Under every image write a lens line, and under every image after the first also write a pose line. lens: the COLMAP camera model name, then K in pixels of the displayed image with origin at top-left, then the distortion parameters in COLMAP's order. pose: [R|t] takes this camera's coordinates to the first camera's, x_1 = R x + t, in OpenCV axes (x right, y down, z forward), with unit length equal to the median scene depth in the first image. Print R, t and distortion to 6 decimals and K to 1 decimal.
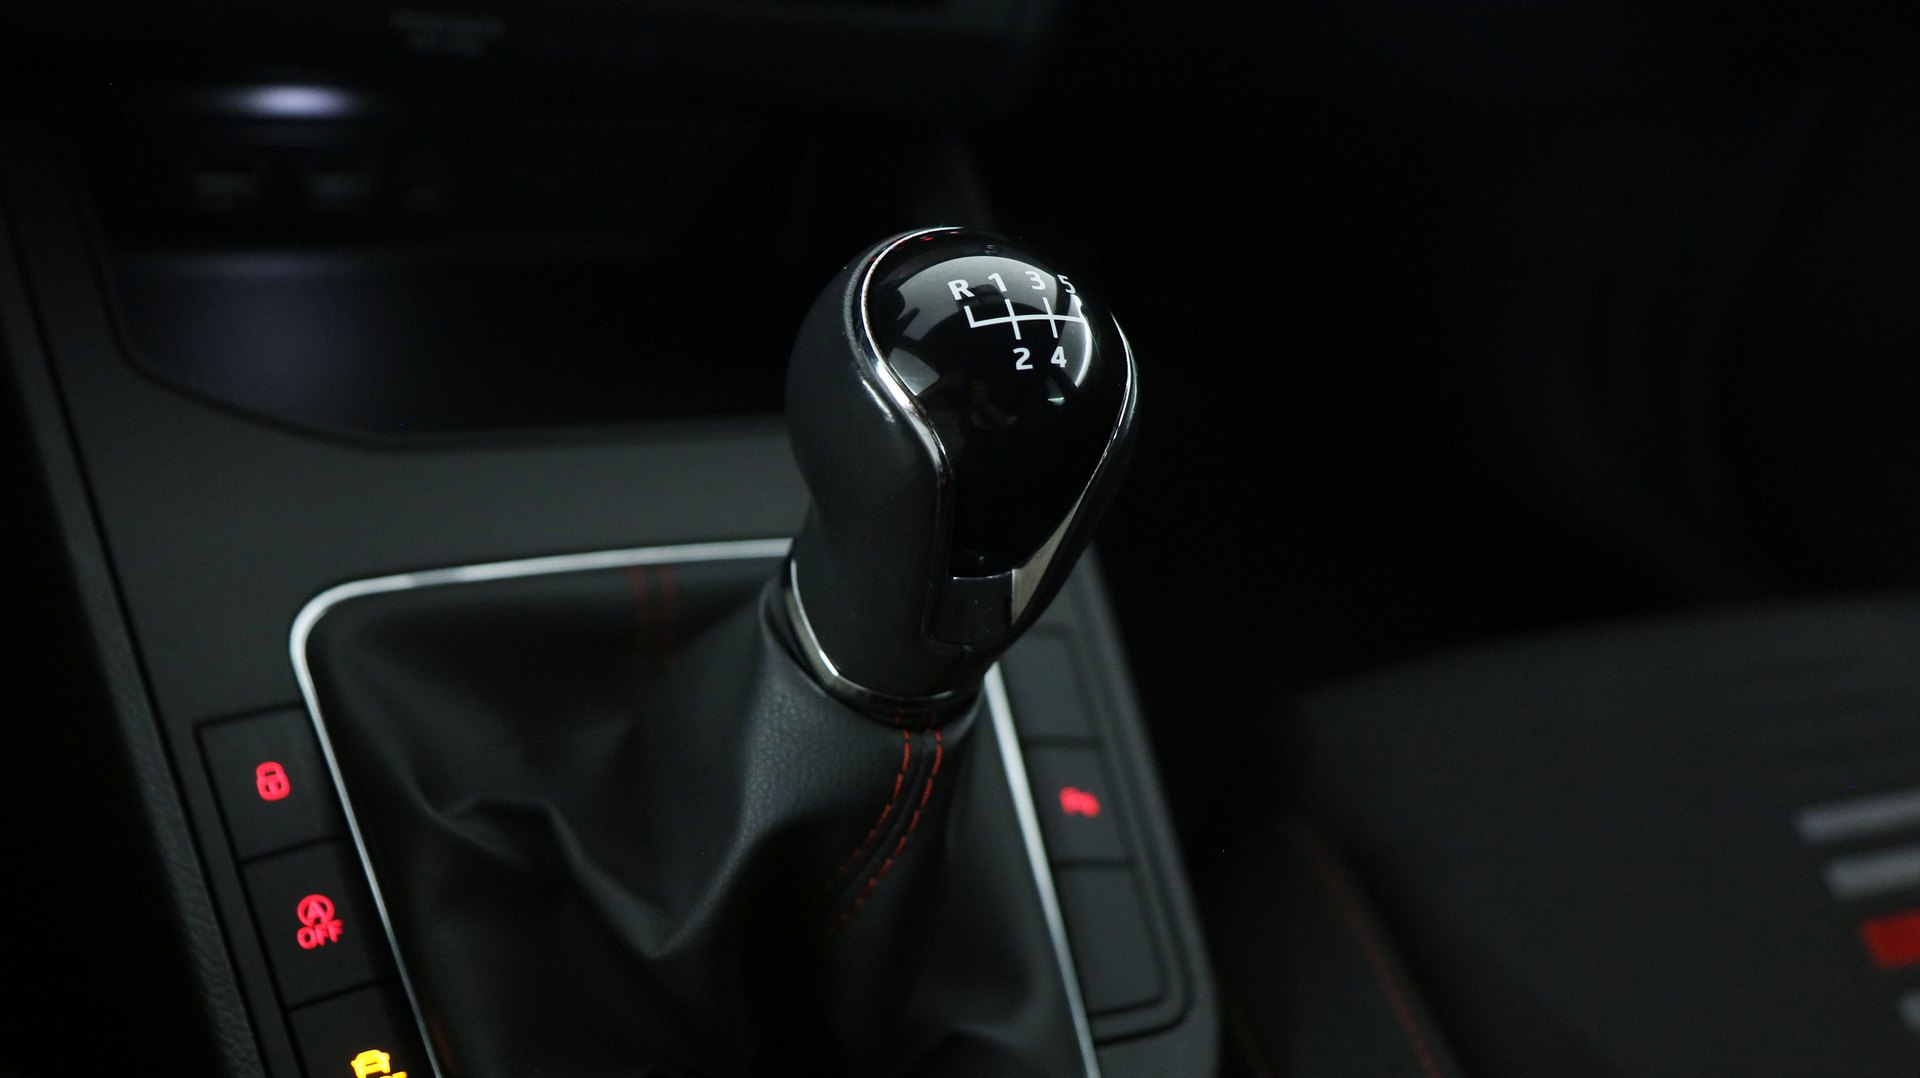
lens RADIAL K [[2092.2, 0, 960.0], [0, 2092.2, 539.0], [0, 0, 1]] dist [0.004815, 0.004972]
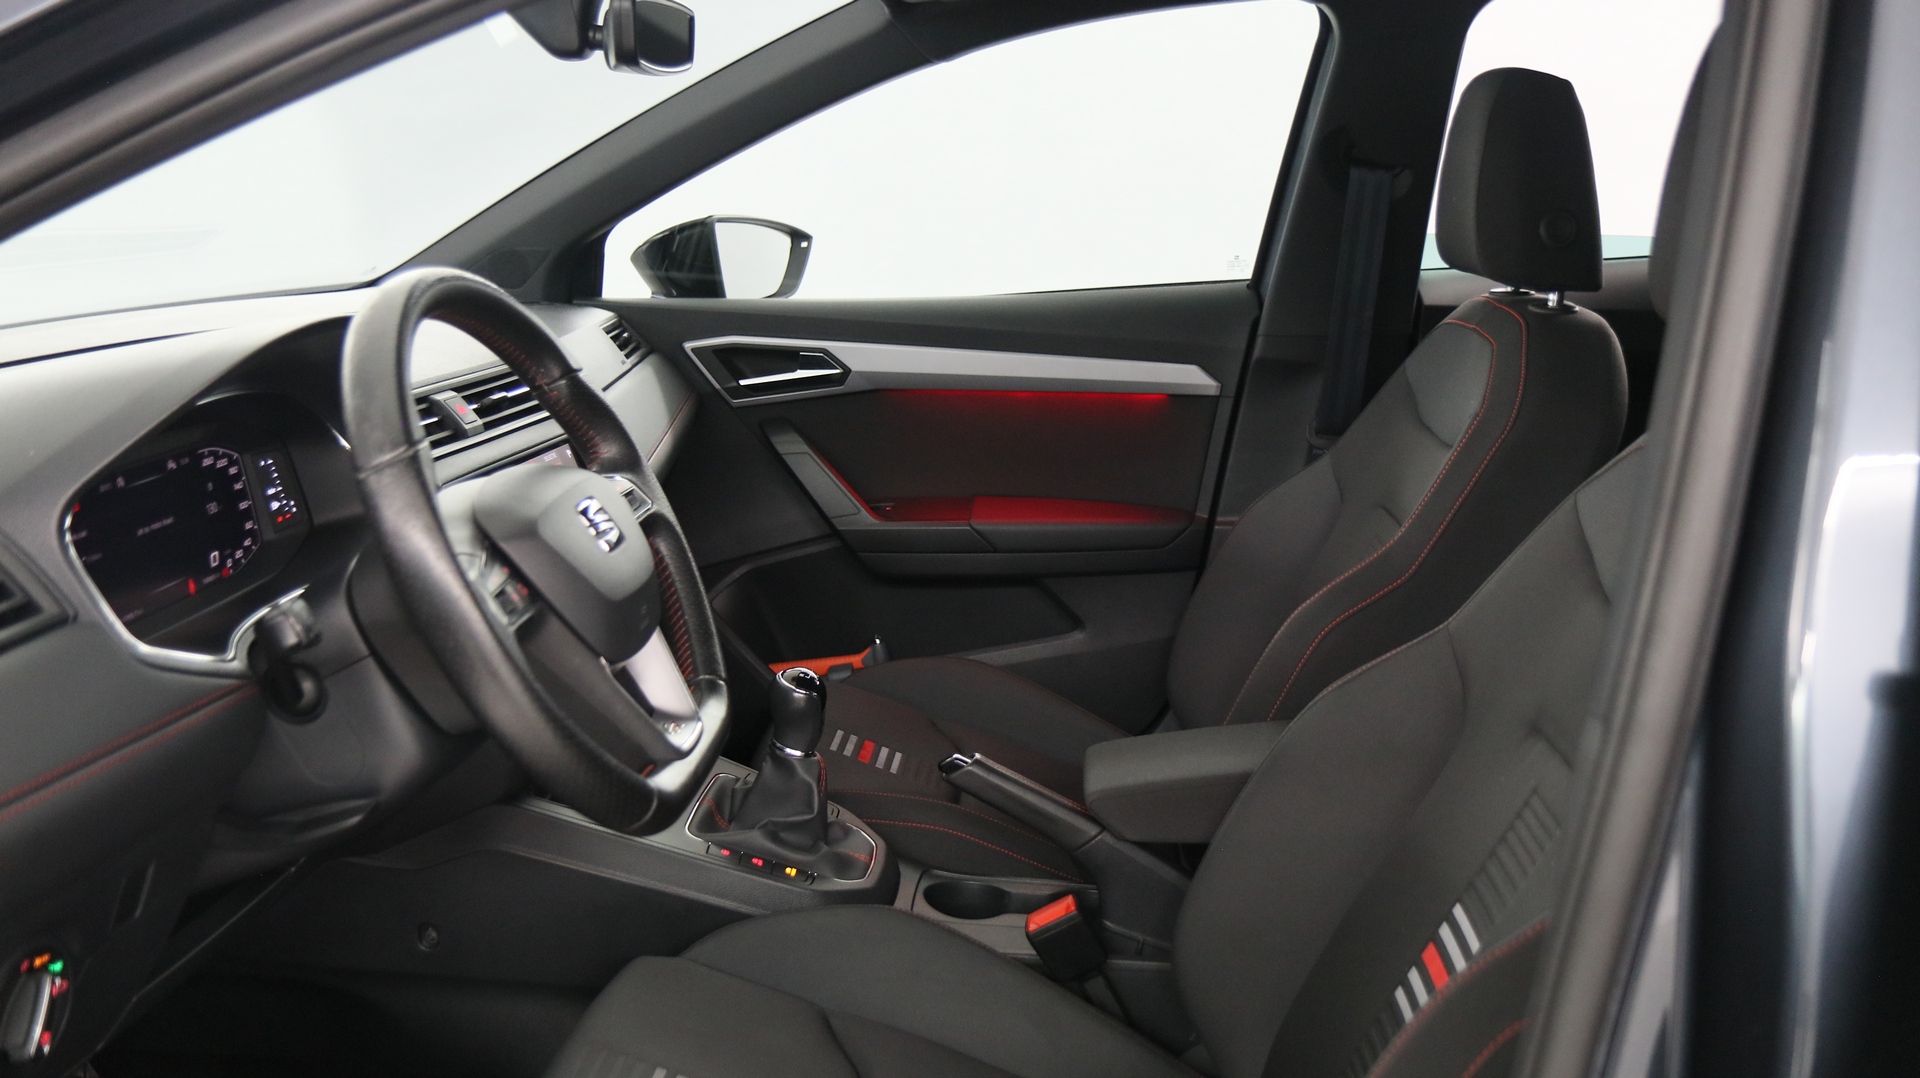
lens RADIAL K [[1625.1, 0, 960.0], [0, 1625.1, 539.0], [0, 0, 1]] dist [-0.007835, -0.006382]
pose [[0.475555, -0.408767, 0.778946, -2.595936], [0.580634, 0.811051, 0.071131, -0.403597], [-0.660841, 0.418456, 0.623044, -1.889984]]
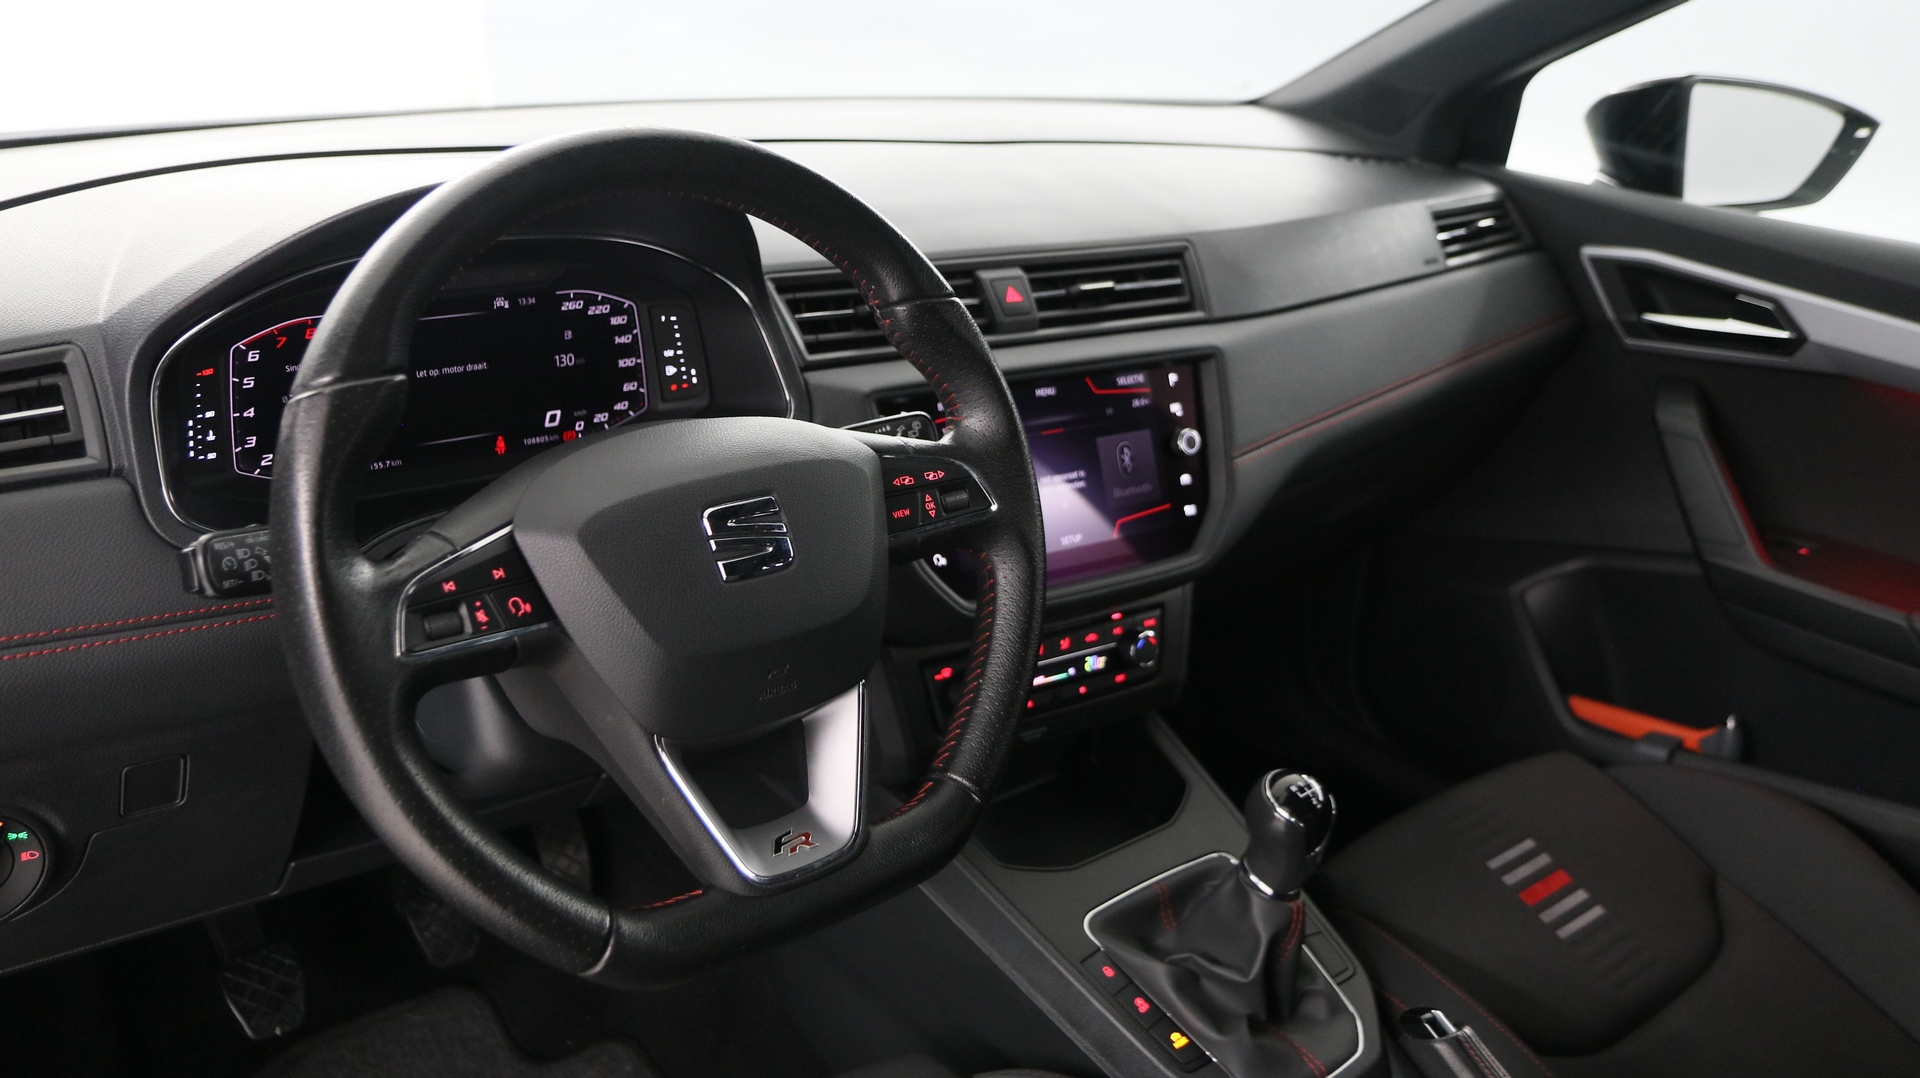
lens RADIAL K [[1621.9, 0, 960.0], [0, 1621.9, 539.0], [0, 0, 1]] dist [0.018508, 0.010134]
pose [[0.952223, -0.236294, 0.193485, -0.896994], [0.264955, 0.954252, -0.138571, -0.254667], [-0.151890, 0.183215, 0.971268, -1.662750]]
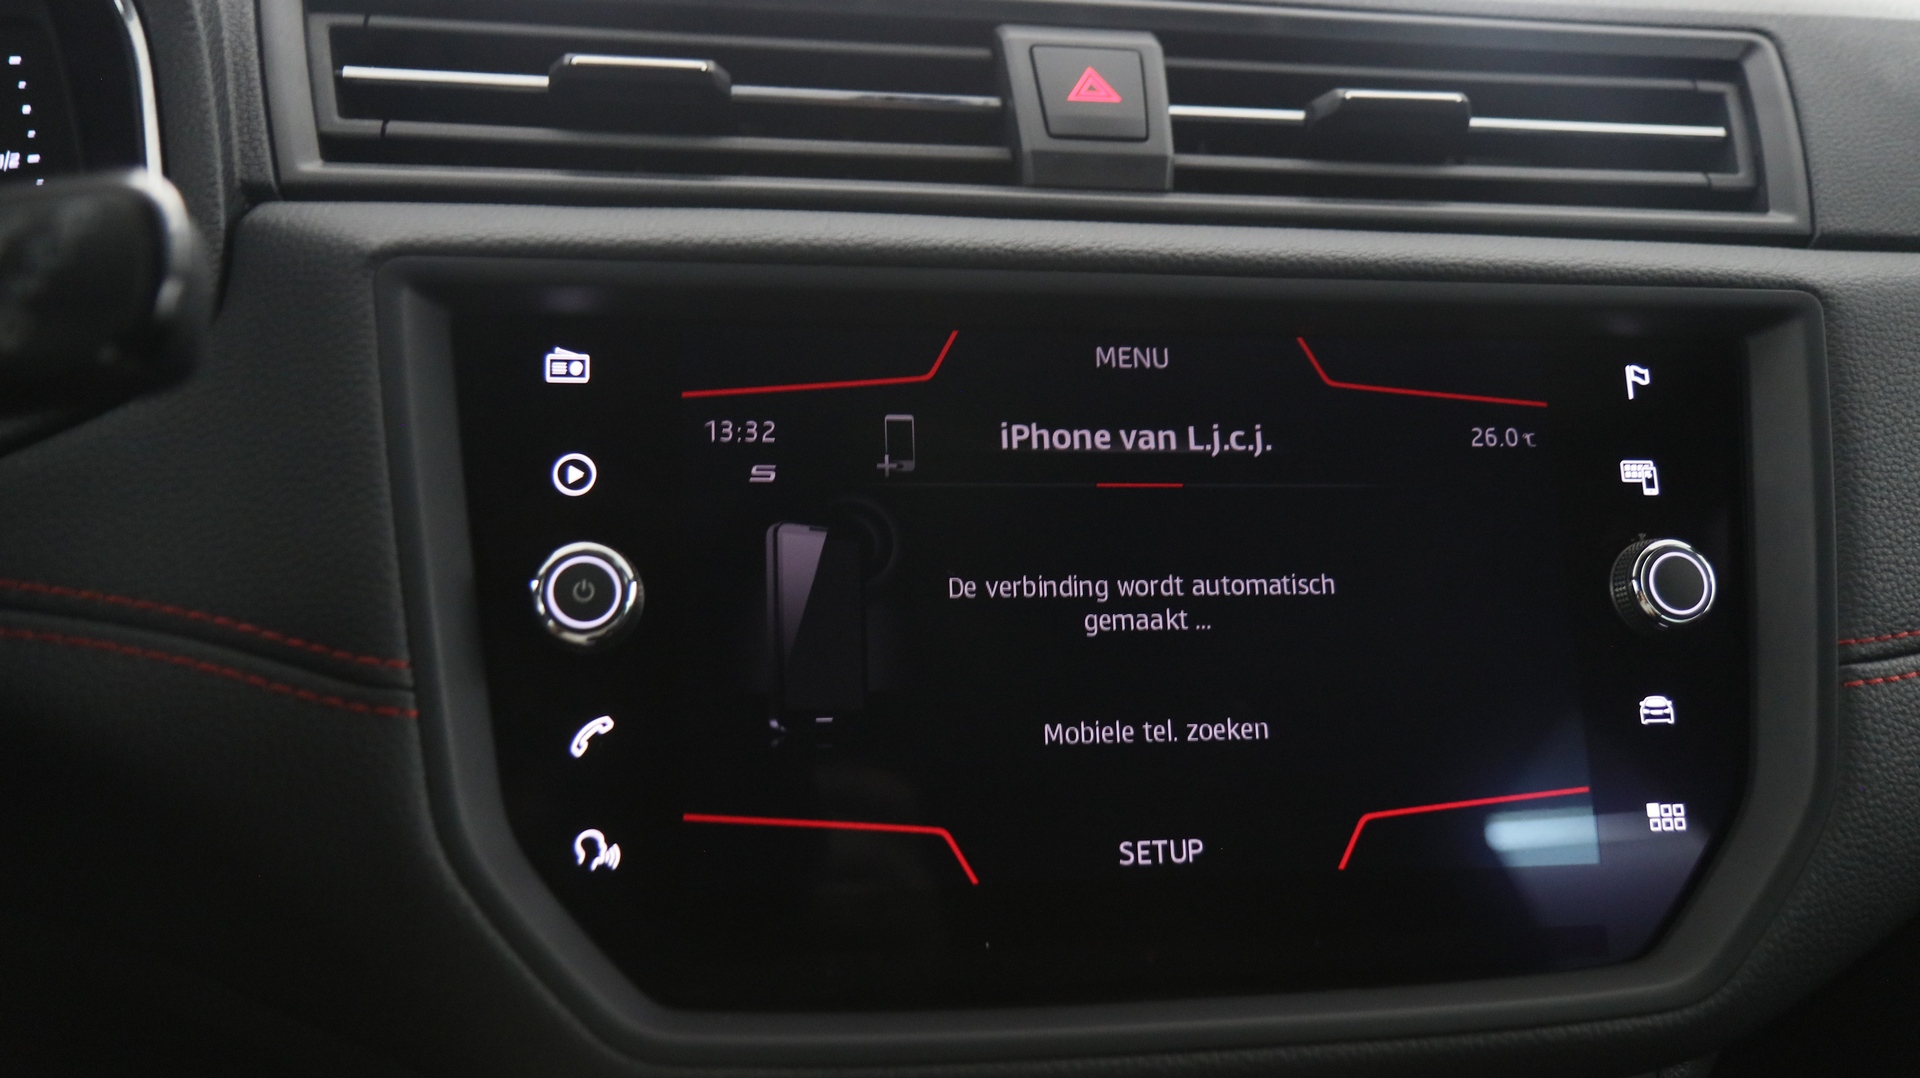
lens RADIAL K [[1621.9, 0, 960.0], [0, 1621.9, 539.0], [0, 0, 1]] dist [0.018508, 0.010134]
pose [[0.970289, -0.136261, -0.199930, -0.077898], [0.052810, 0.925682, -0.374599, -0.438324], [0.236115, 0.352911, 0.905375, 0.228812]]
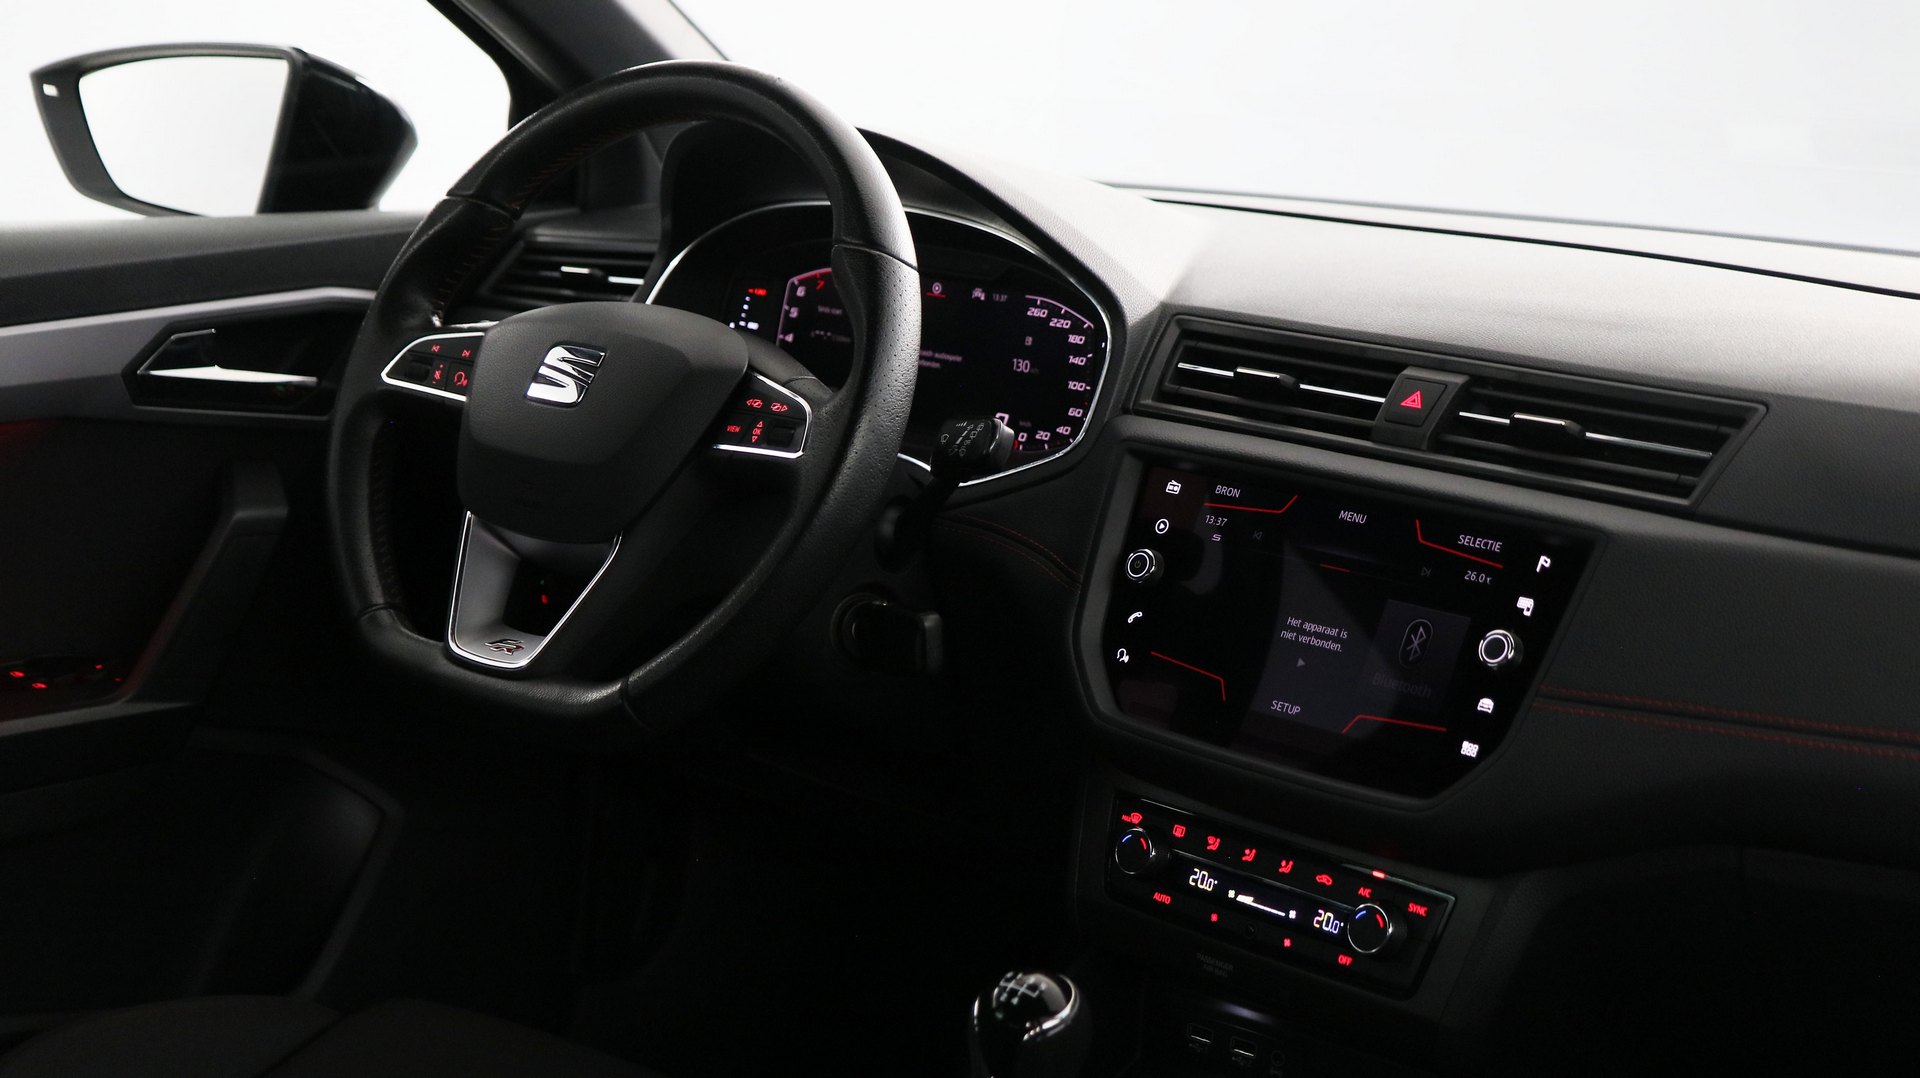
lens RADIAL K [[2793.1, 0, 960.0], [0, 2793.1, 539.0], [0, 0, 1]] dist [-0.007718, 0.004028]
pose [[0.444848, -0.019314, -0.895398, 2.828216], [-0.461817, 0.851655, -0.247808, 0.292778], [0.767356, 0.523747, 0.369937, -0.689411]]
